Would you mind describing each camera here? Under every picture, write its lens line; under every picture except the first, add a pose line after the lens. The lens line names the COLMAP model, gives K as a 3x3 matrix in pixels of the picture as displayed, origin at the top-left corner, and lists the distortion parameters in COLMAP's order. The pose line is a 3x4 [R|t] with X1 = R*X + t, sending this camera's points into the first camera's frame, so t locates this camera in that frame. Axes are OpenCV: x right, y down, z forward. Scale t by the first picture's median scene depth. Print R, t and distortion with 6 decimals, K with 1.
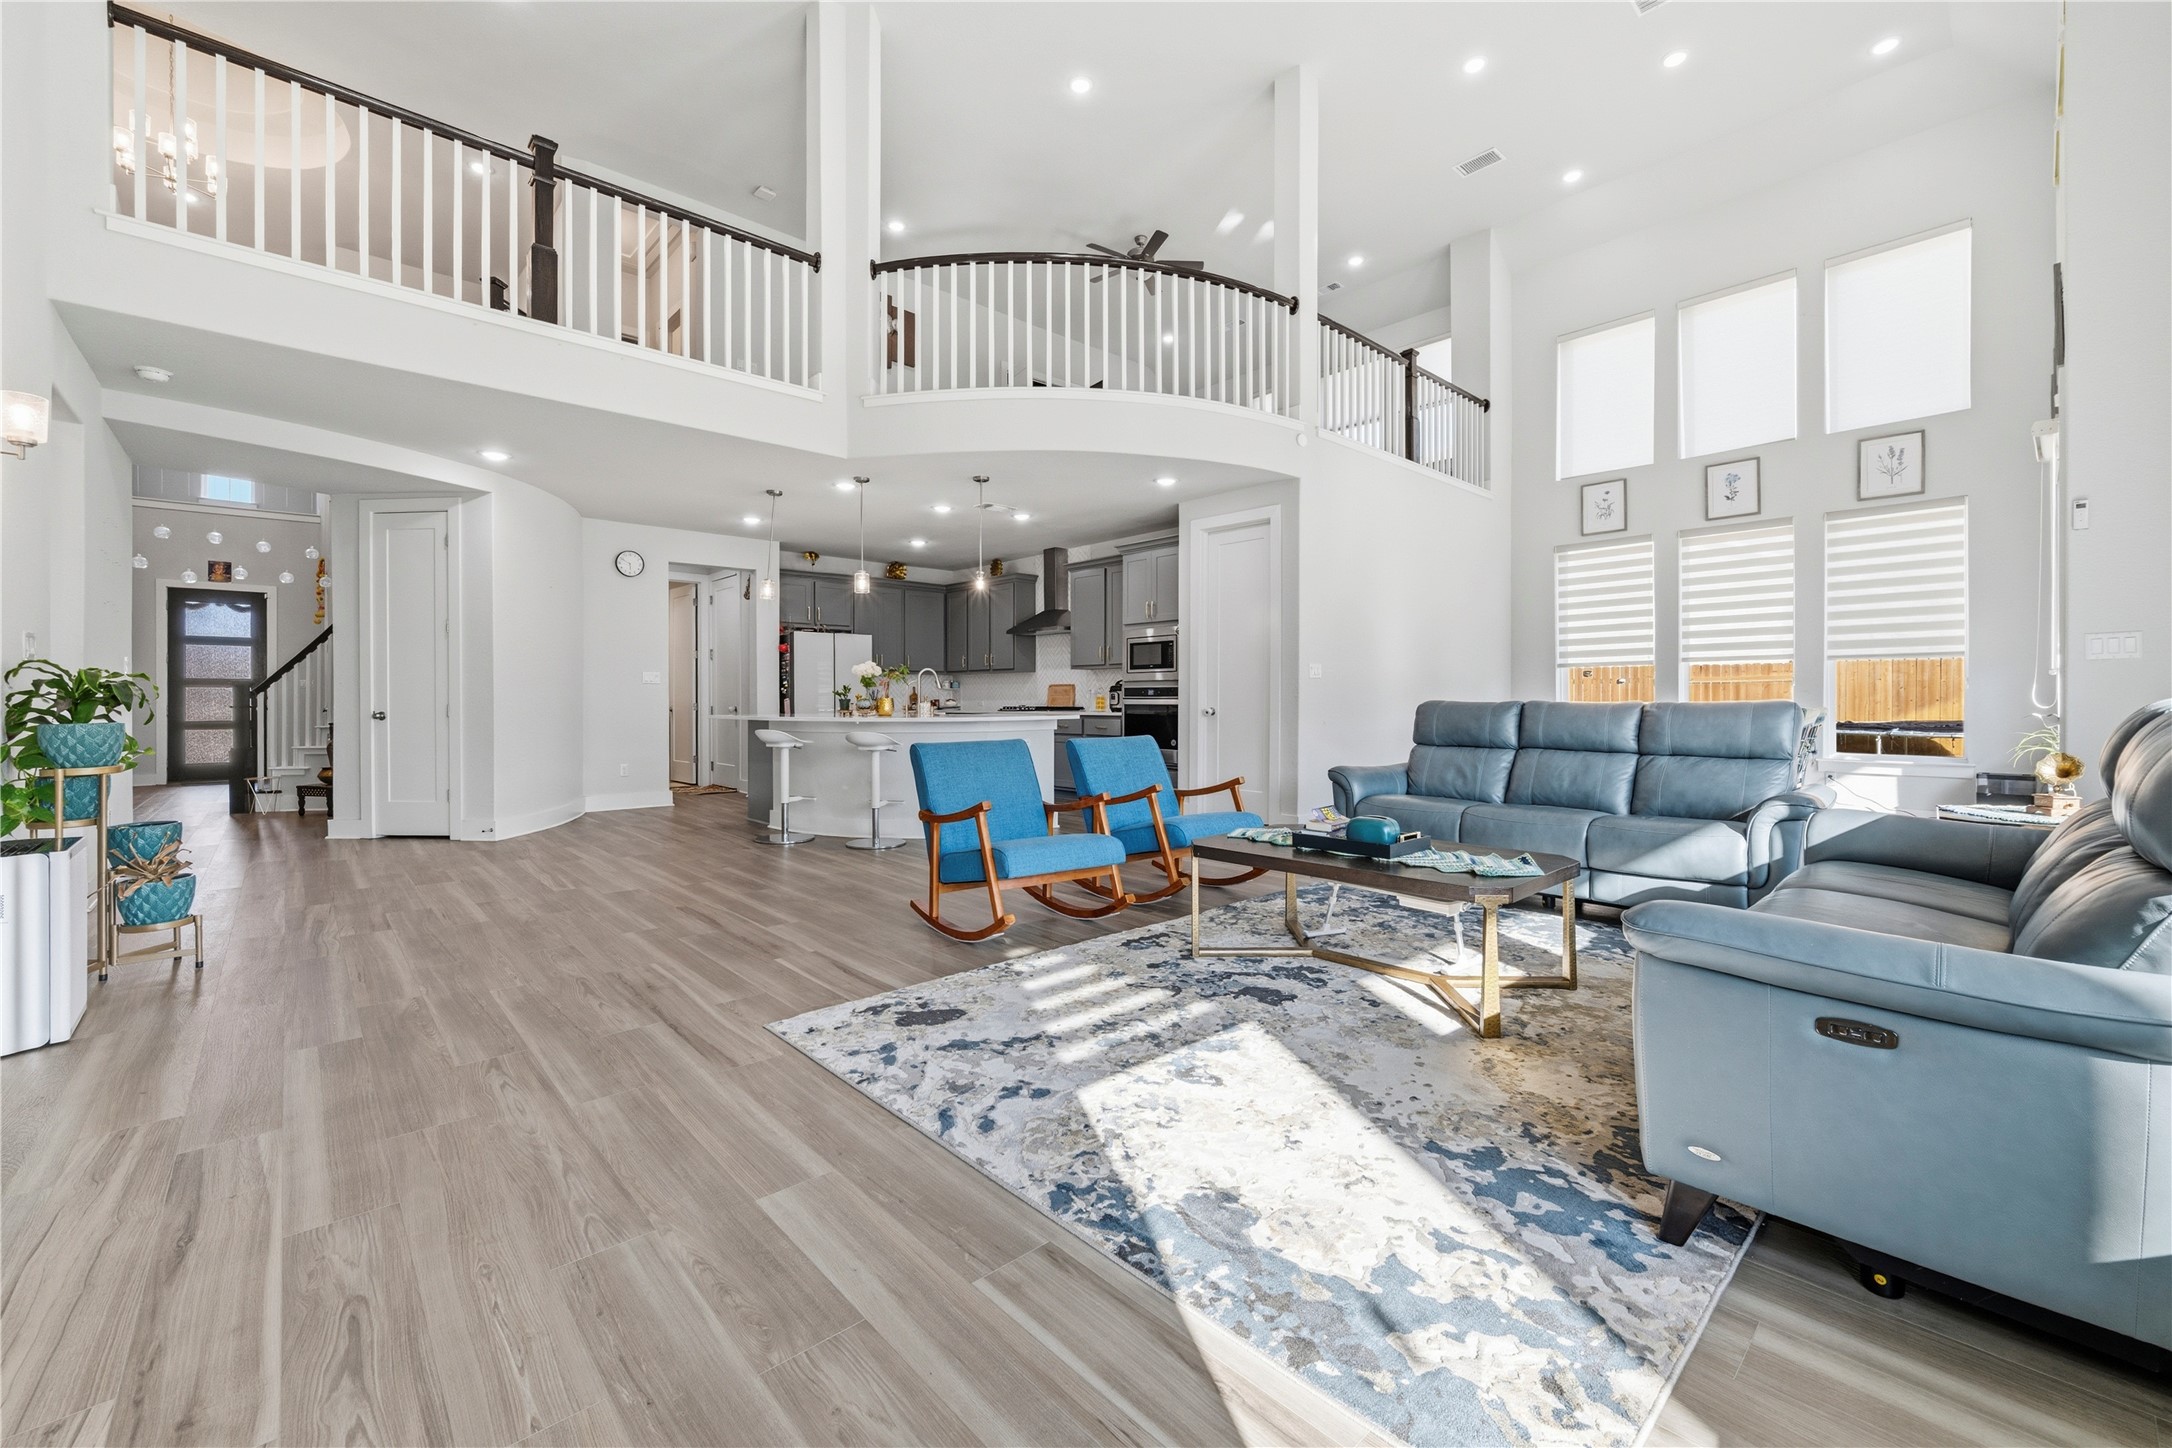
lens RADIAL K [[877.0, 0, 1090.3], [0, 877.0, 706.8], [0, 0, 1]] dist [-0.000746, -0.000272]
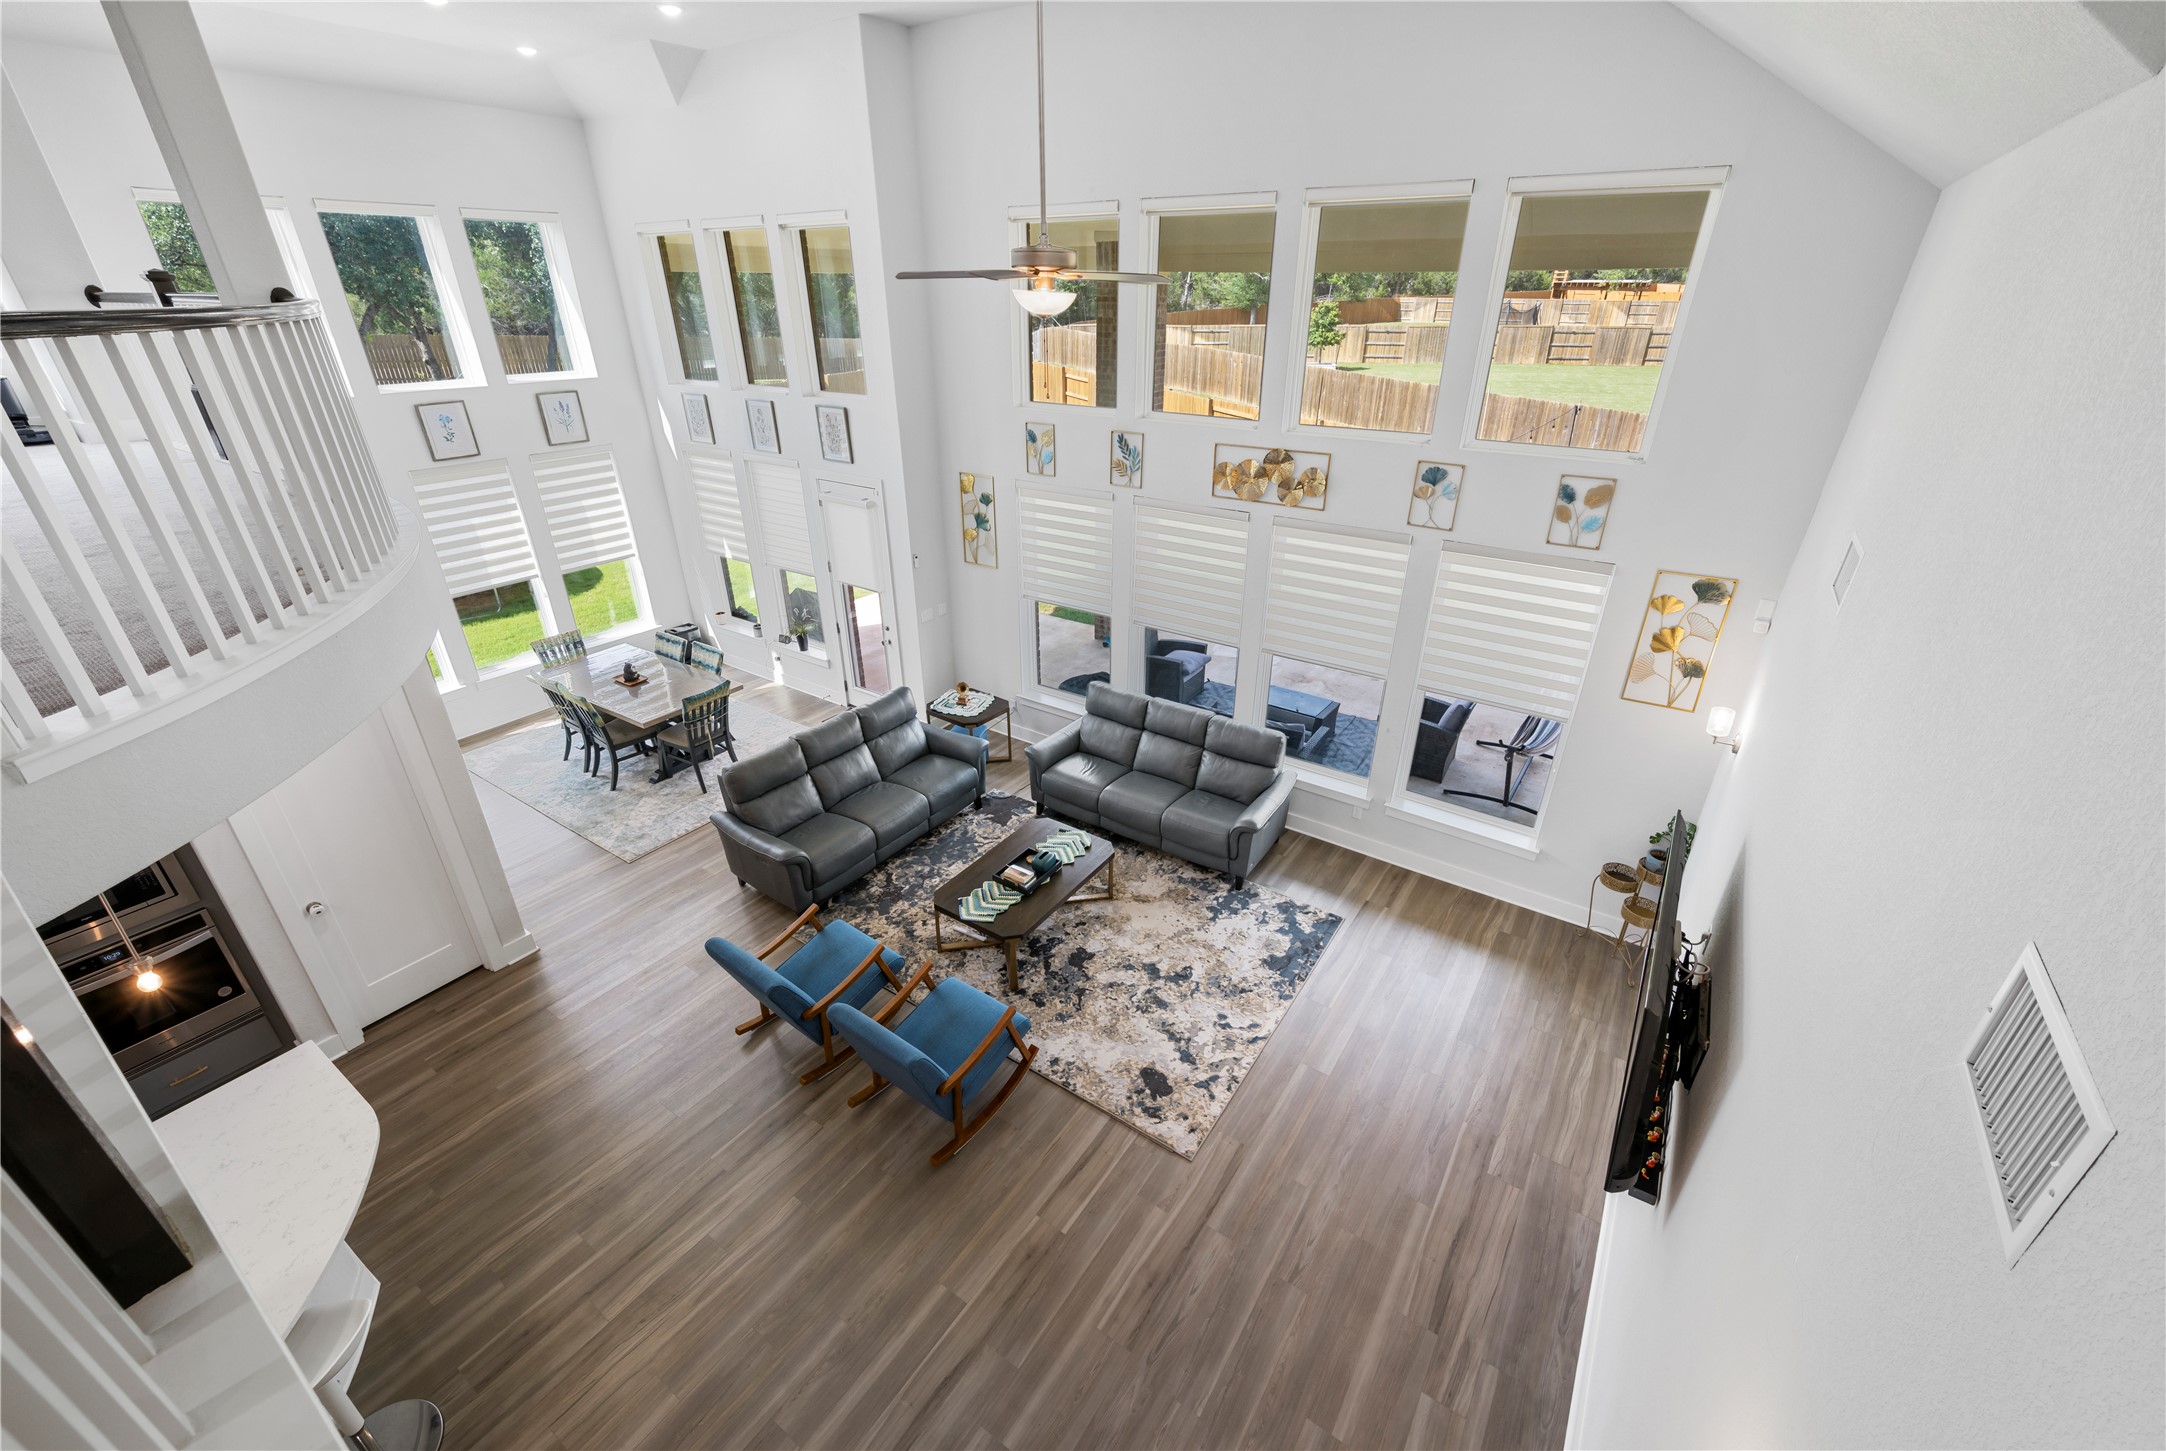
lens RADIAL K [[876.6, 0, 1096.4], [0, 876.6, 729.3], [0, 0, 1]] dist [-0.001134, -0.000031]
pose [[-0.234072, -0.439226, 0.867347, -0.844867], [0.007756, 0.891259, 0.453428, -0.668724], [-0.972188, 0.112862, -0.205212, 0.853300]]
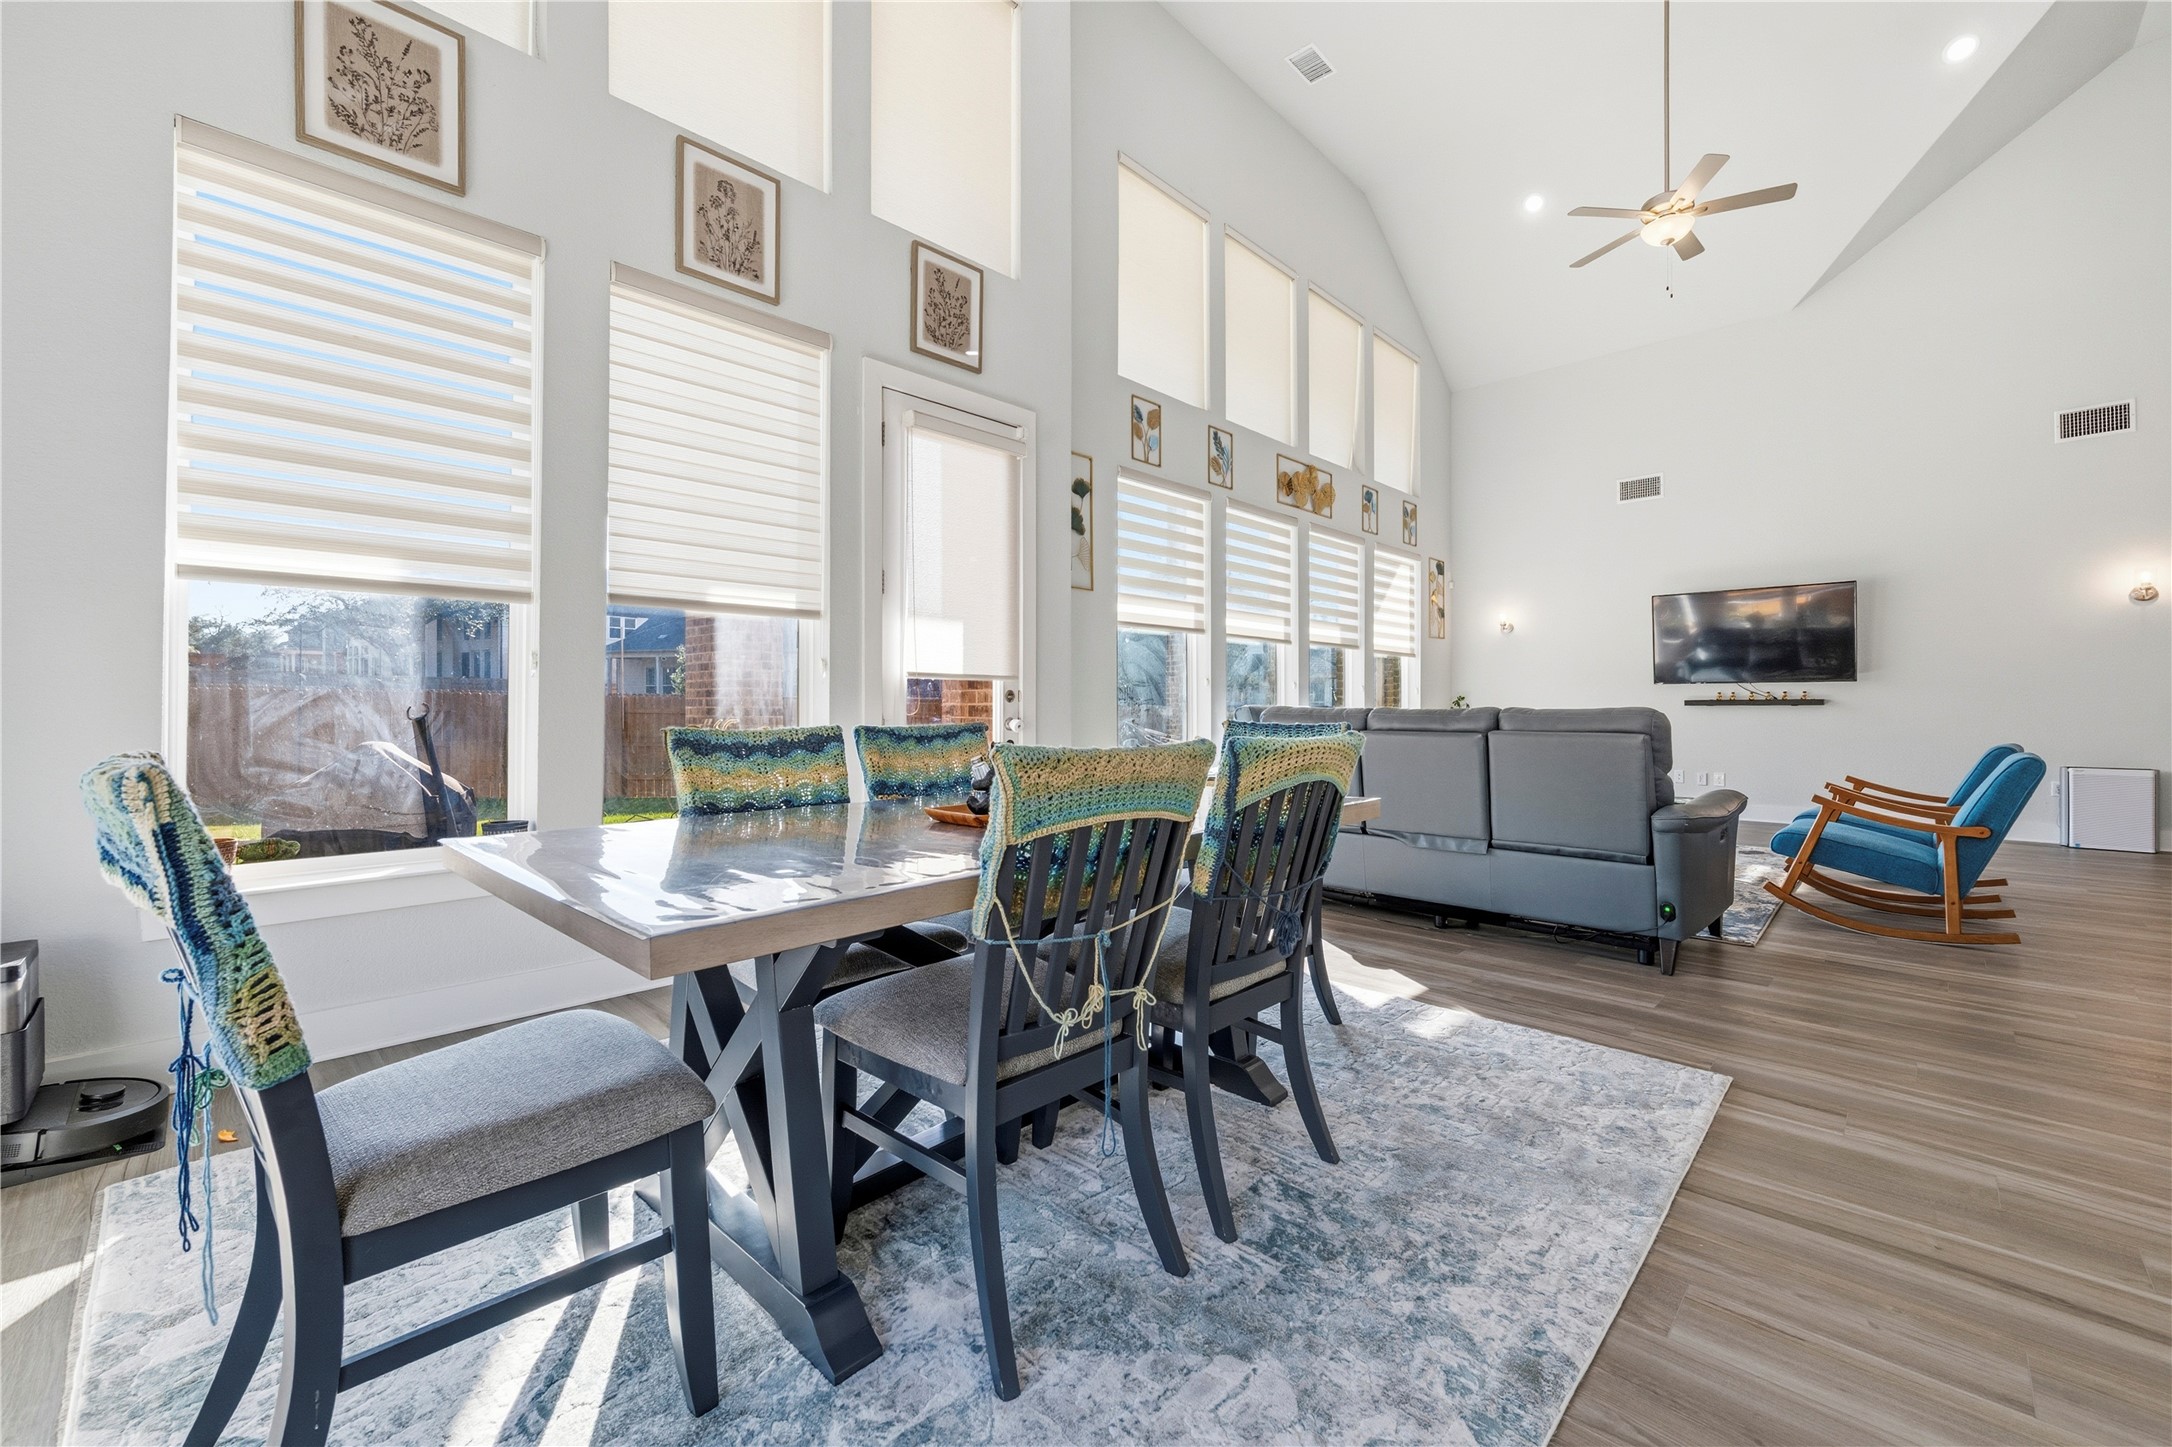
lens RADIAL K [[877.0, 0, 1090.3], [0, 877.0, 706.3], [0, 0, 1]] dist [-0.000746, -0.000272]
pose [[-0.997791, -0.001842, -0.066399, 0.953458], [-0.002499, 0.999949, 0.009809, -0.013416], [0.066378, 0.009954, -0.997745, 1.836183]]
